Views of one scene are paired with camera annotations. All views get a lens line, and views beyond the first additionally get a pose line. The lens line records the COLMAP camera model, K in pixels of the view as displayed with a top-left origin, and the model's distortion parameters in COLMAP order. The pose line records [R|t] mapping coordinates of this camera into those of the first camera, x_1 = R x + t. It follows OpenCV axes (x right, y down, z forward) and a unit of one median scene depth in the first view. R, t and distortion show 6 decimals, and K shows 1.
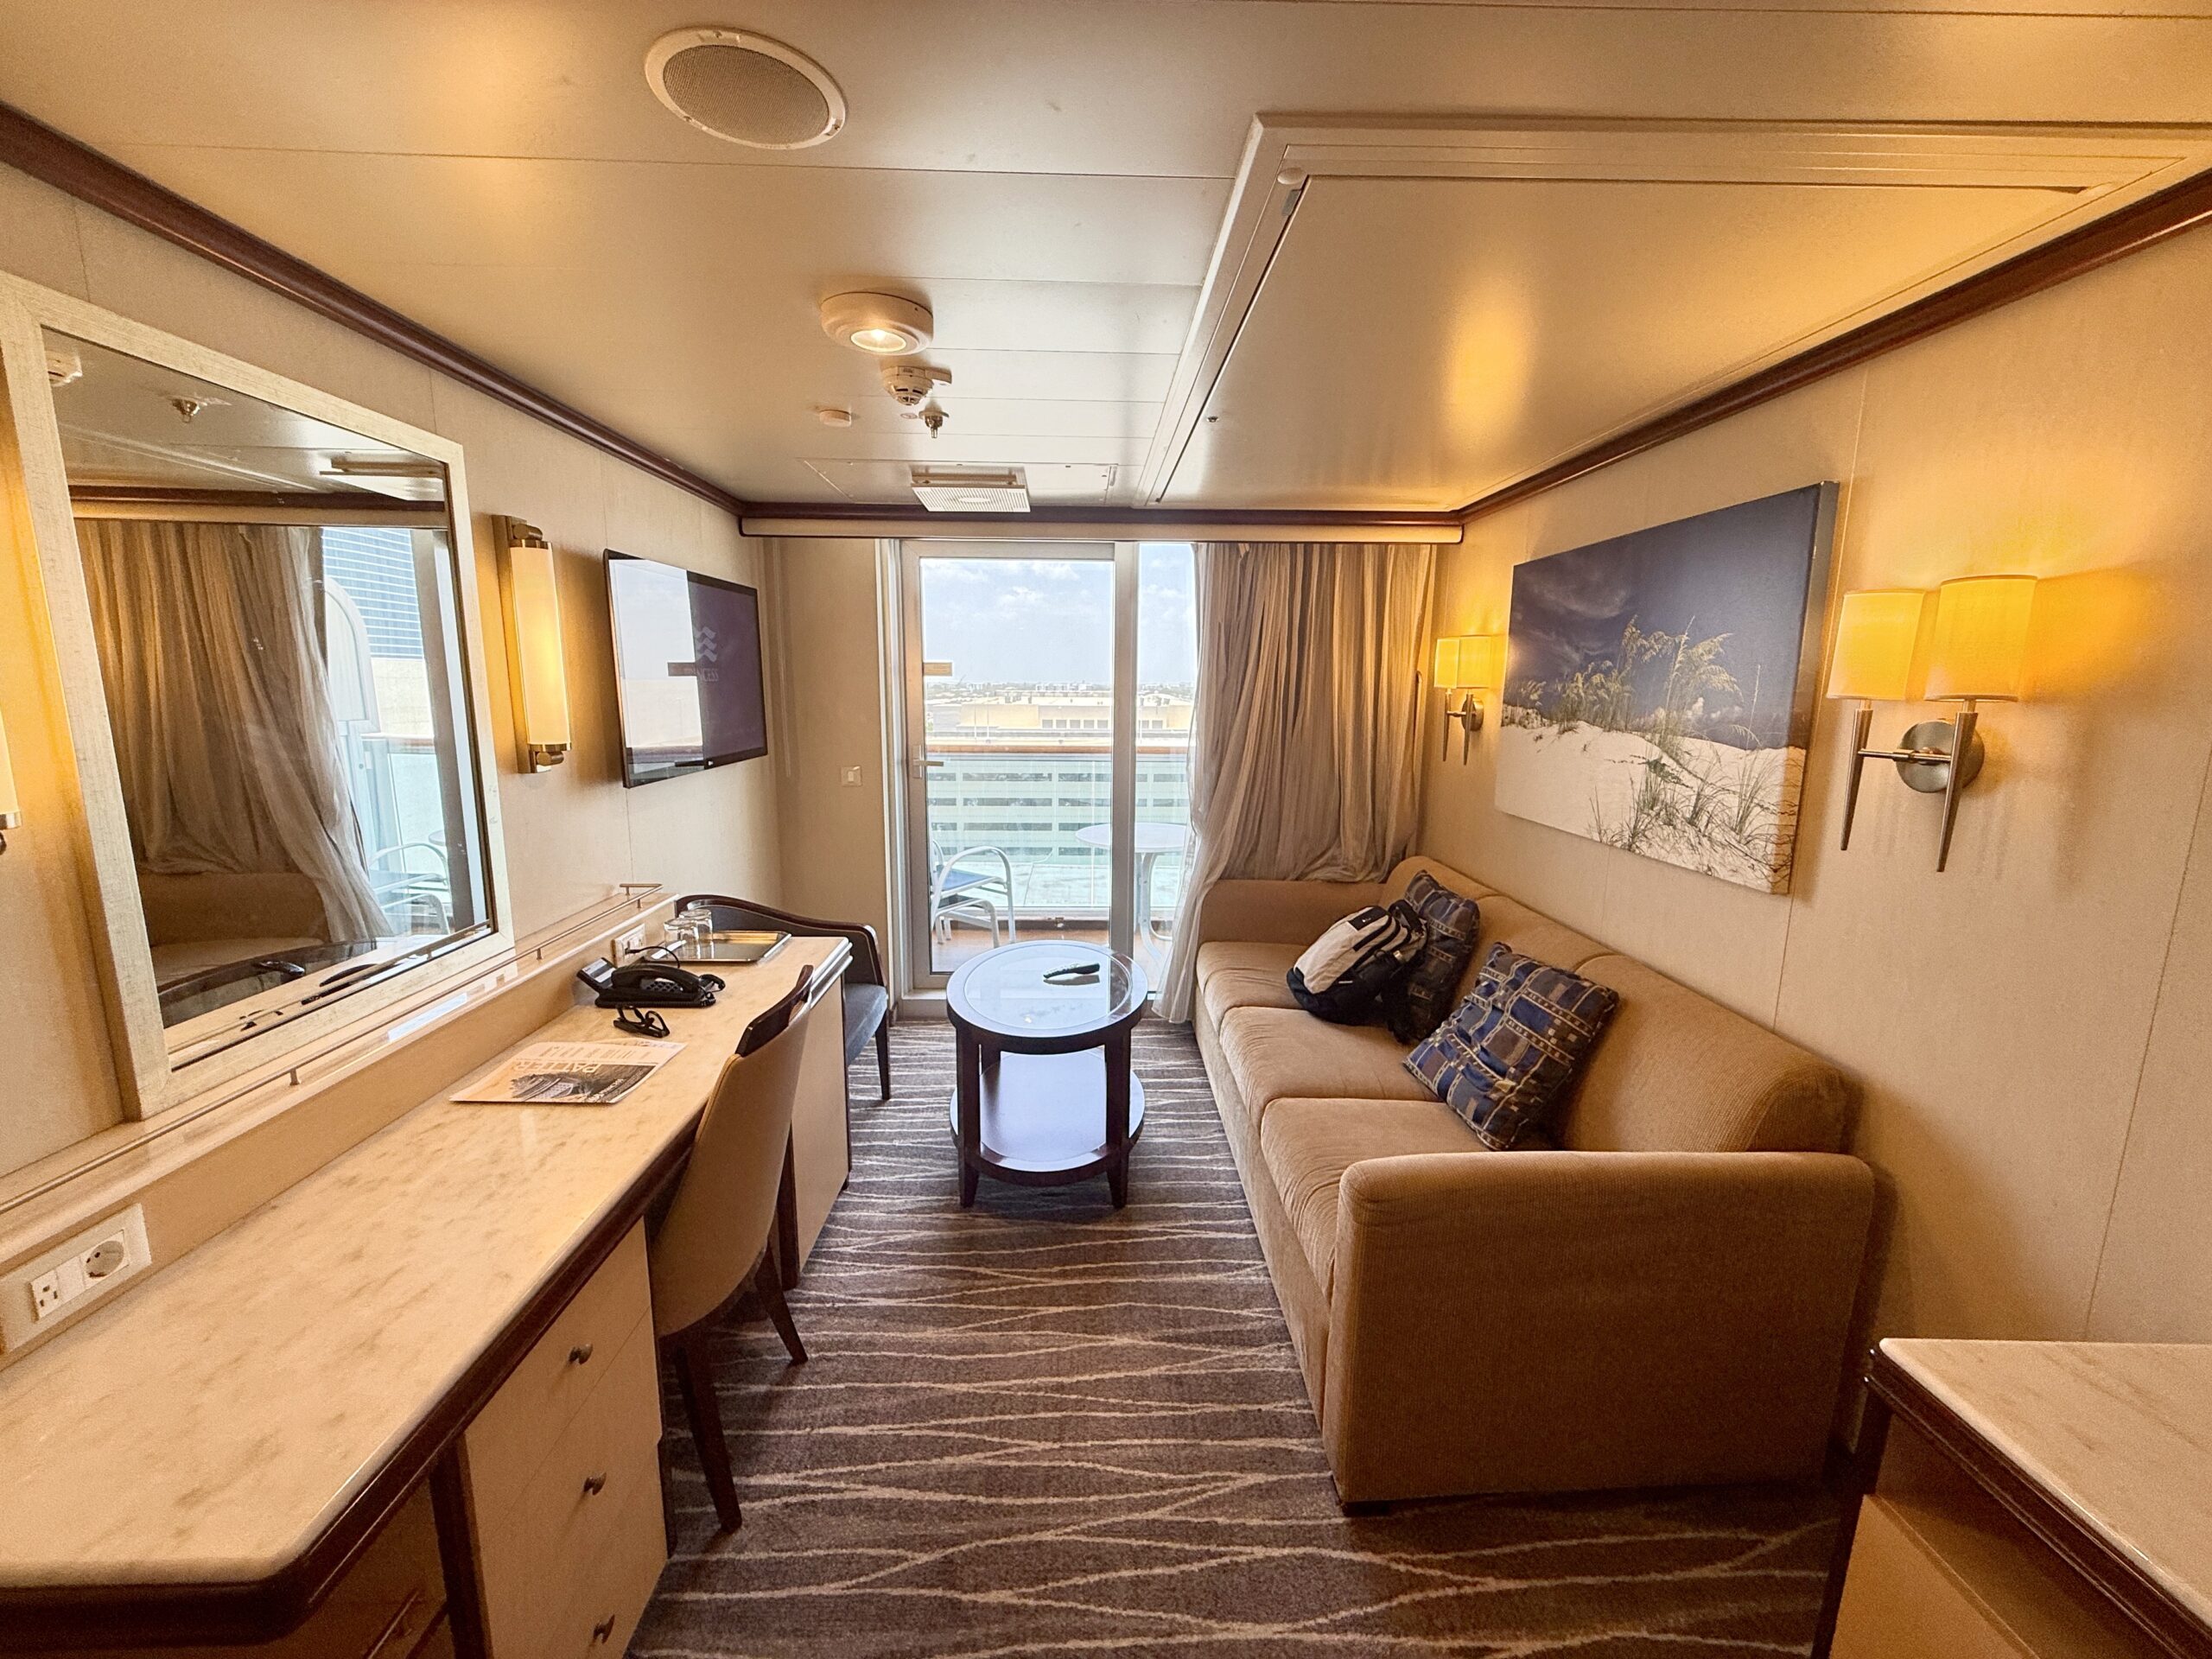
lens RADIAL K [[881.3, 0, 1098.1], [0, 881.3, 830.8], [0, 0, 1]] dist [0.001238, -0.000012]
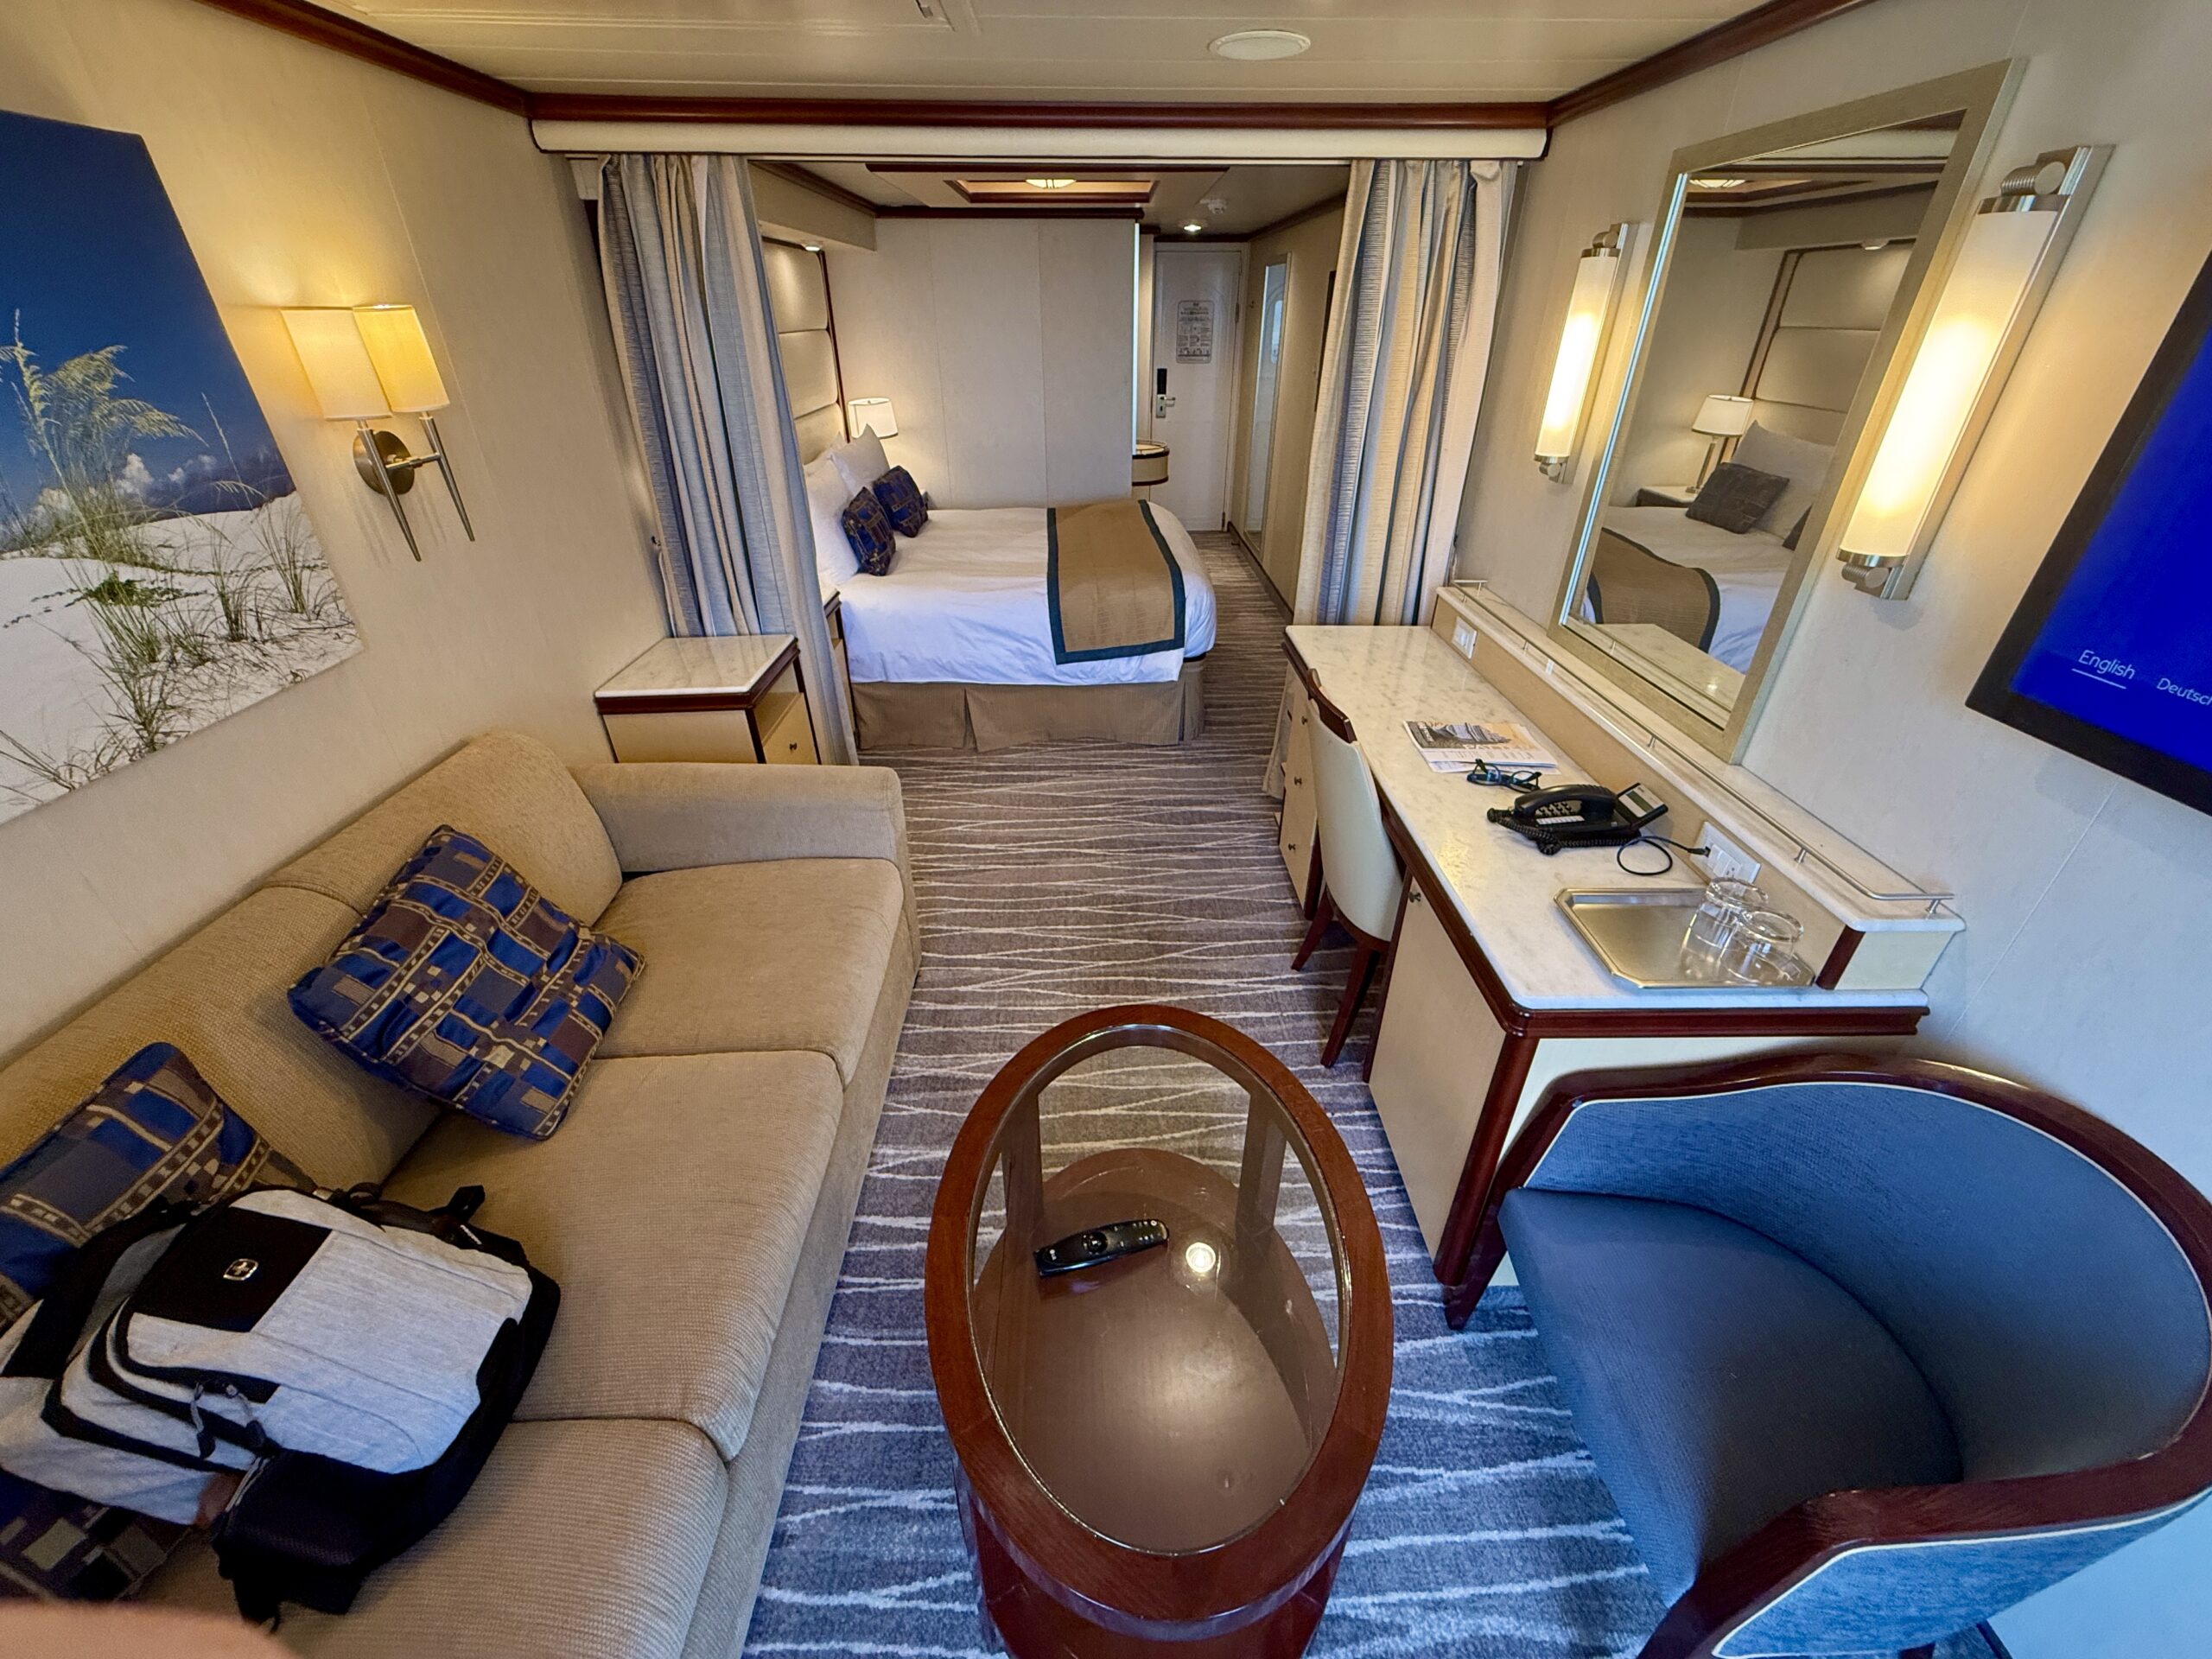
lens RADIAL K [[881.3, 0, 1102.2], [0, 881.3, 834.4], [0, 0, 1]] dist [0.001238, -0.000012]
pose [[-0.999943, -0.010270, -0.002766, -0.034943], [-0.009616, 0.761867, 0.647663, -0.340856], [-0.004544, 0.647653, -0.761922, 1.557067]]
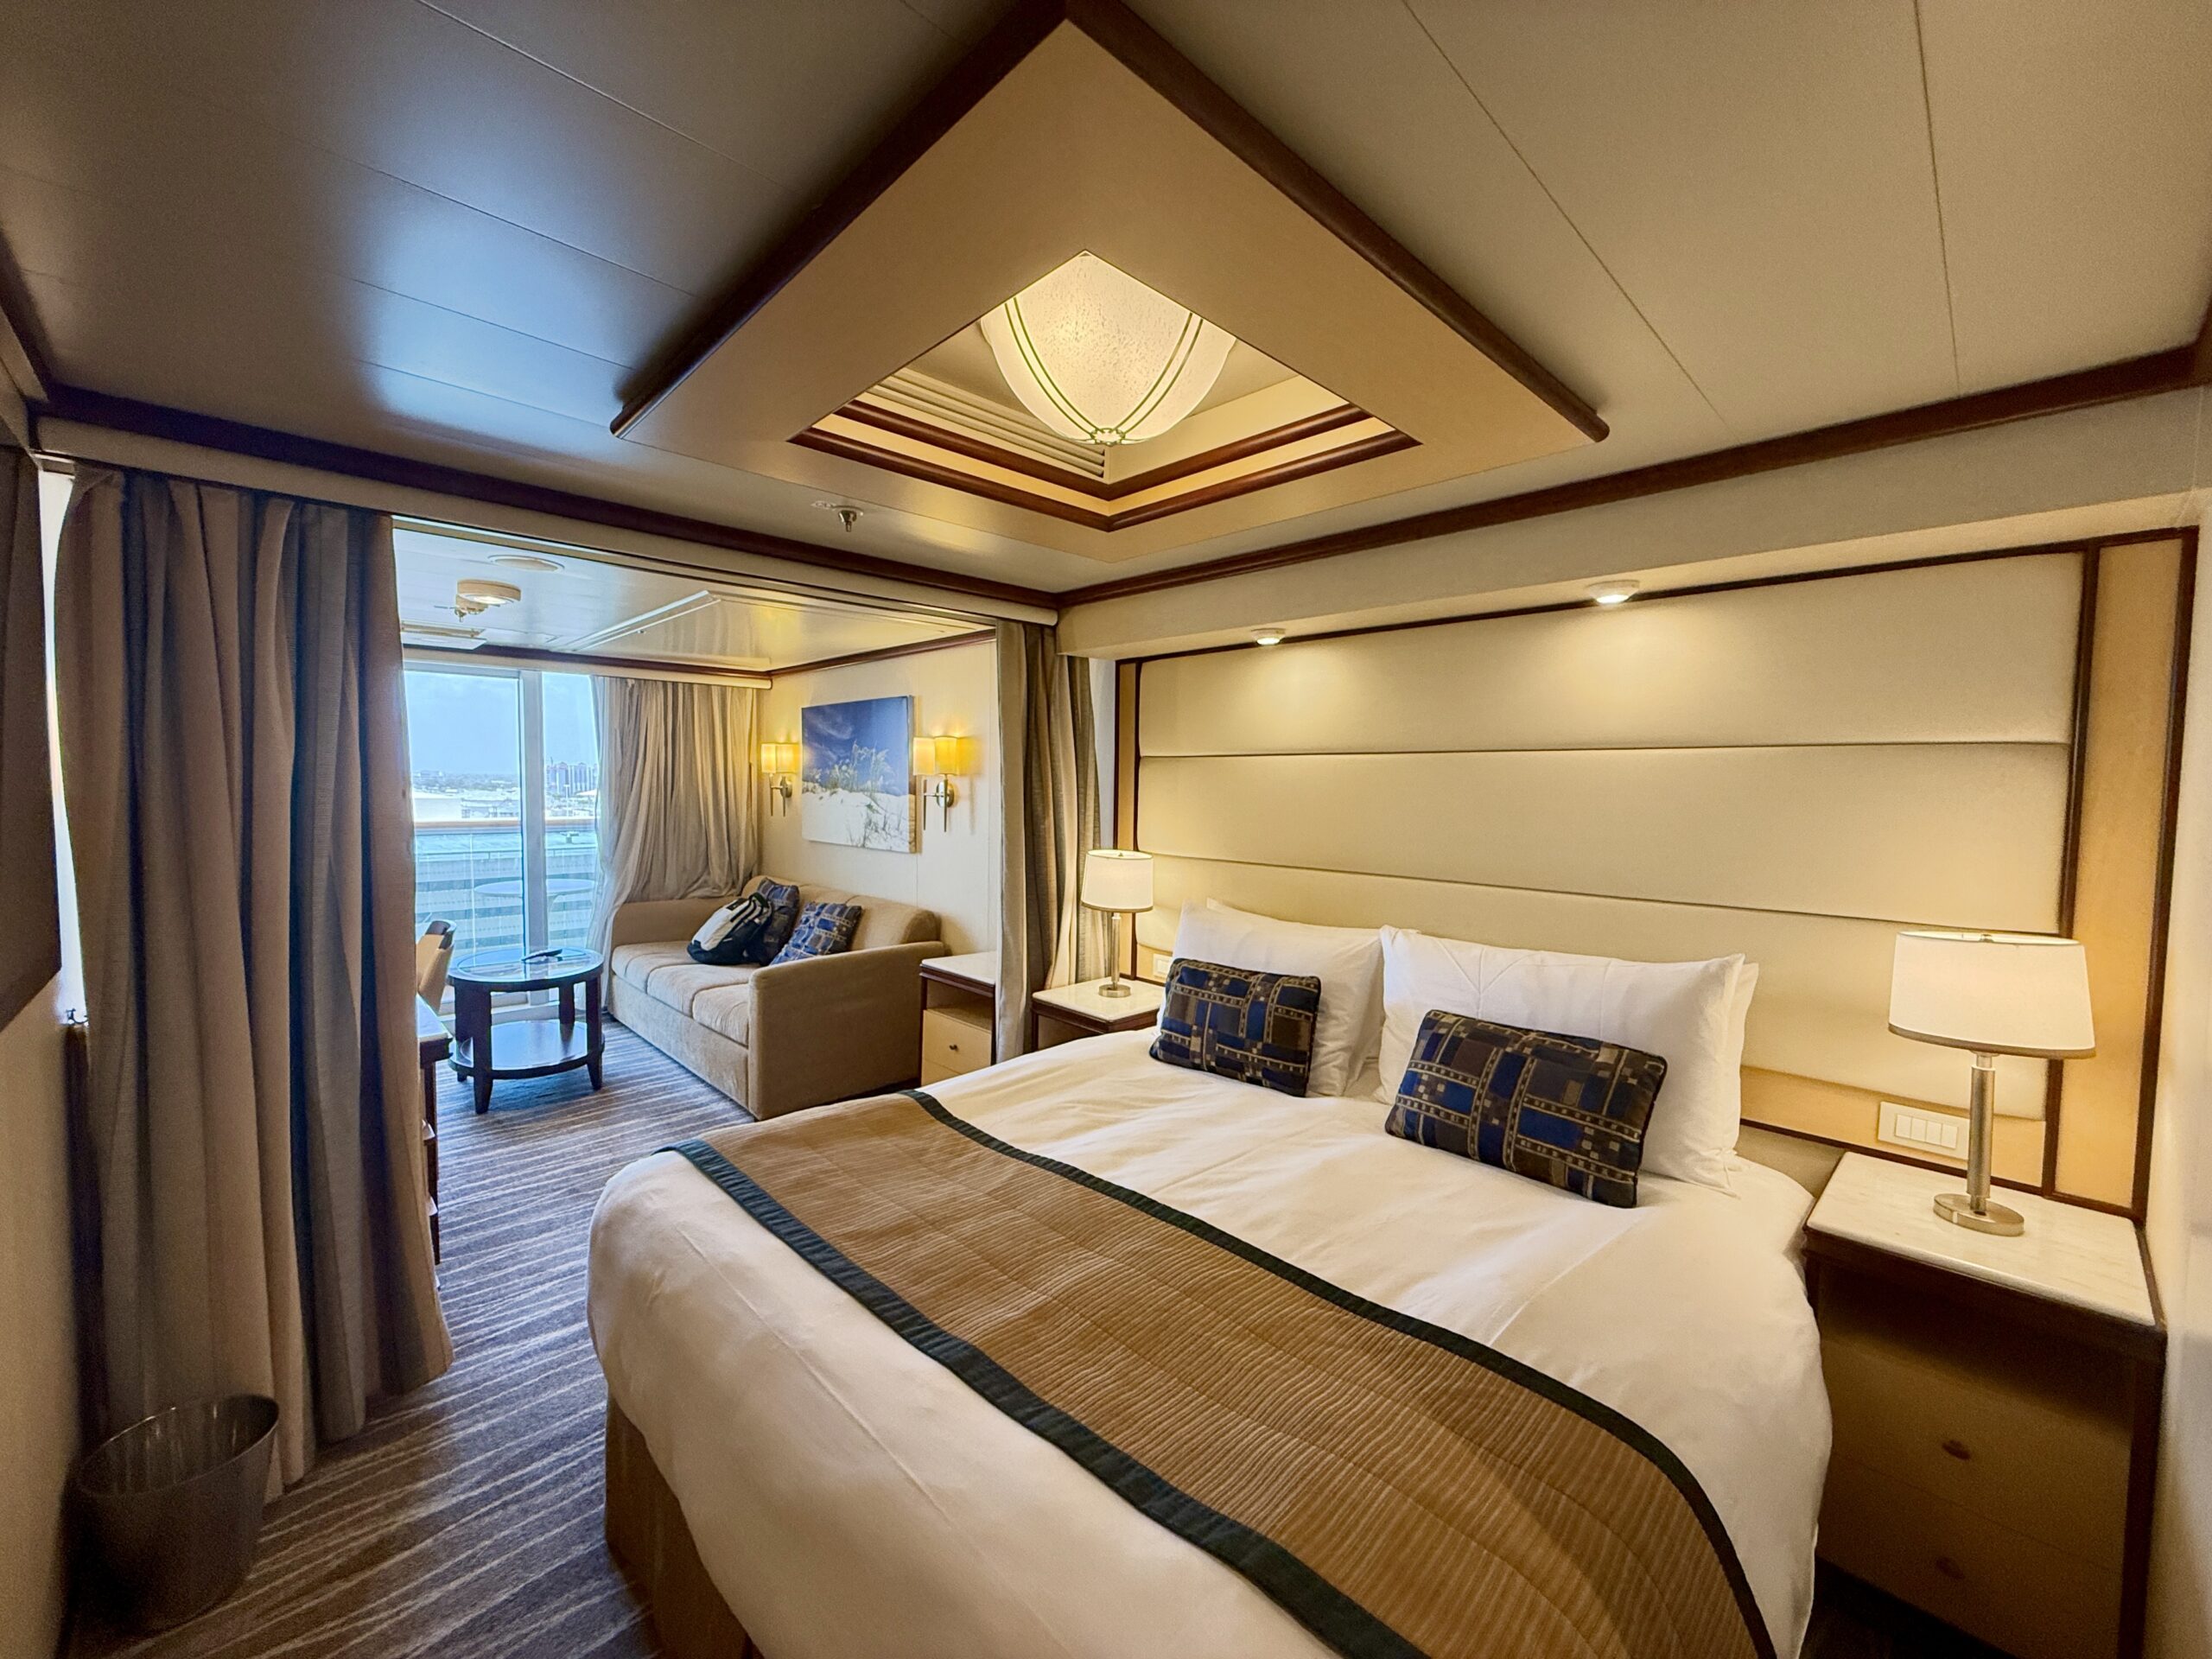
lens RADIAL K [[881.3, 0, 1098.5], [0, 881.3, 827.9], [0, 0, 1]] dist [0.001238, -0.000012]
pose [[0.735381, -0.033583, 0.676821, -0.450287], [0.106073, 0.992164, -0.066020, 0.188117], [-0.669301, 0.120342, 0.733181, -1.013248]]
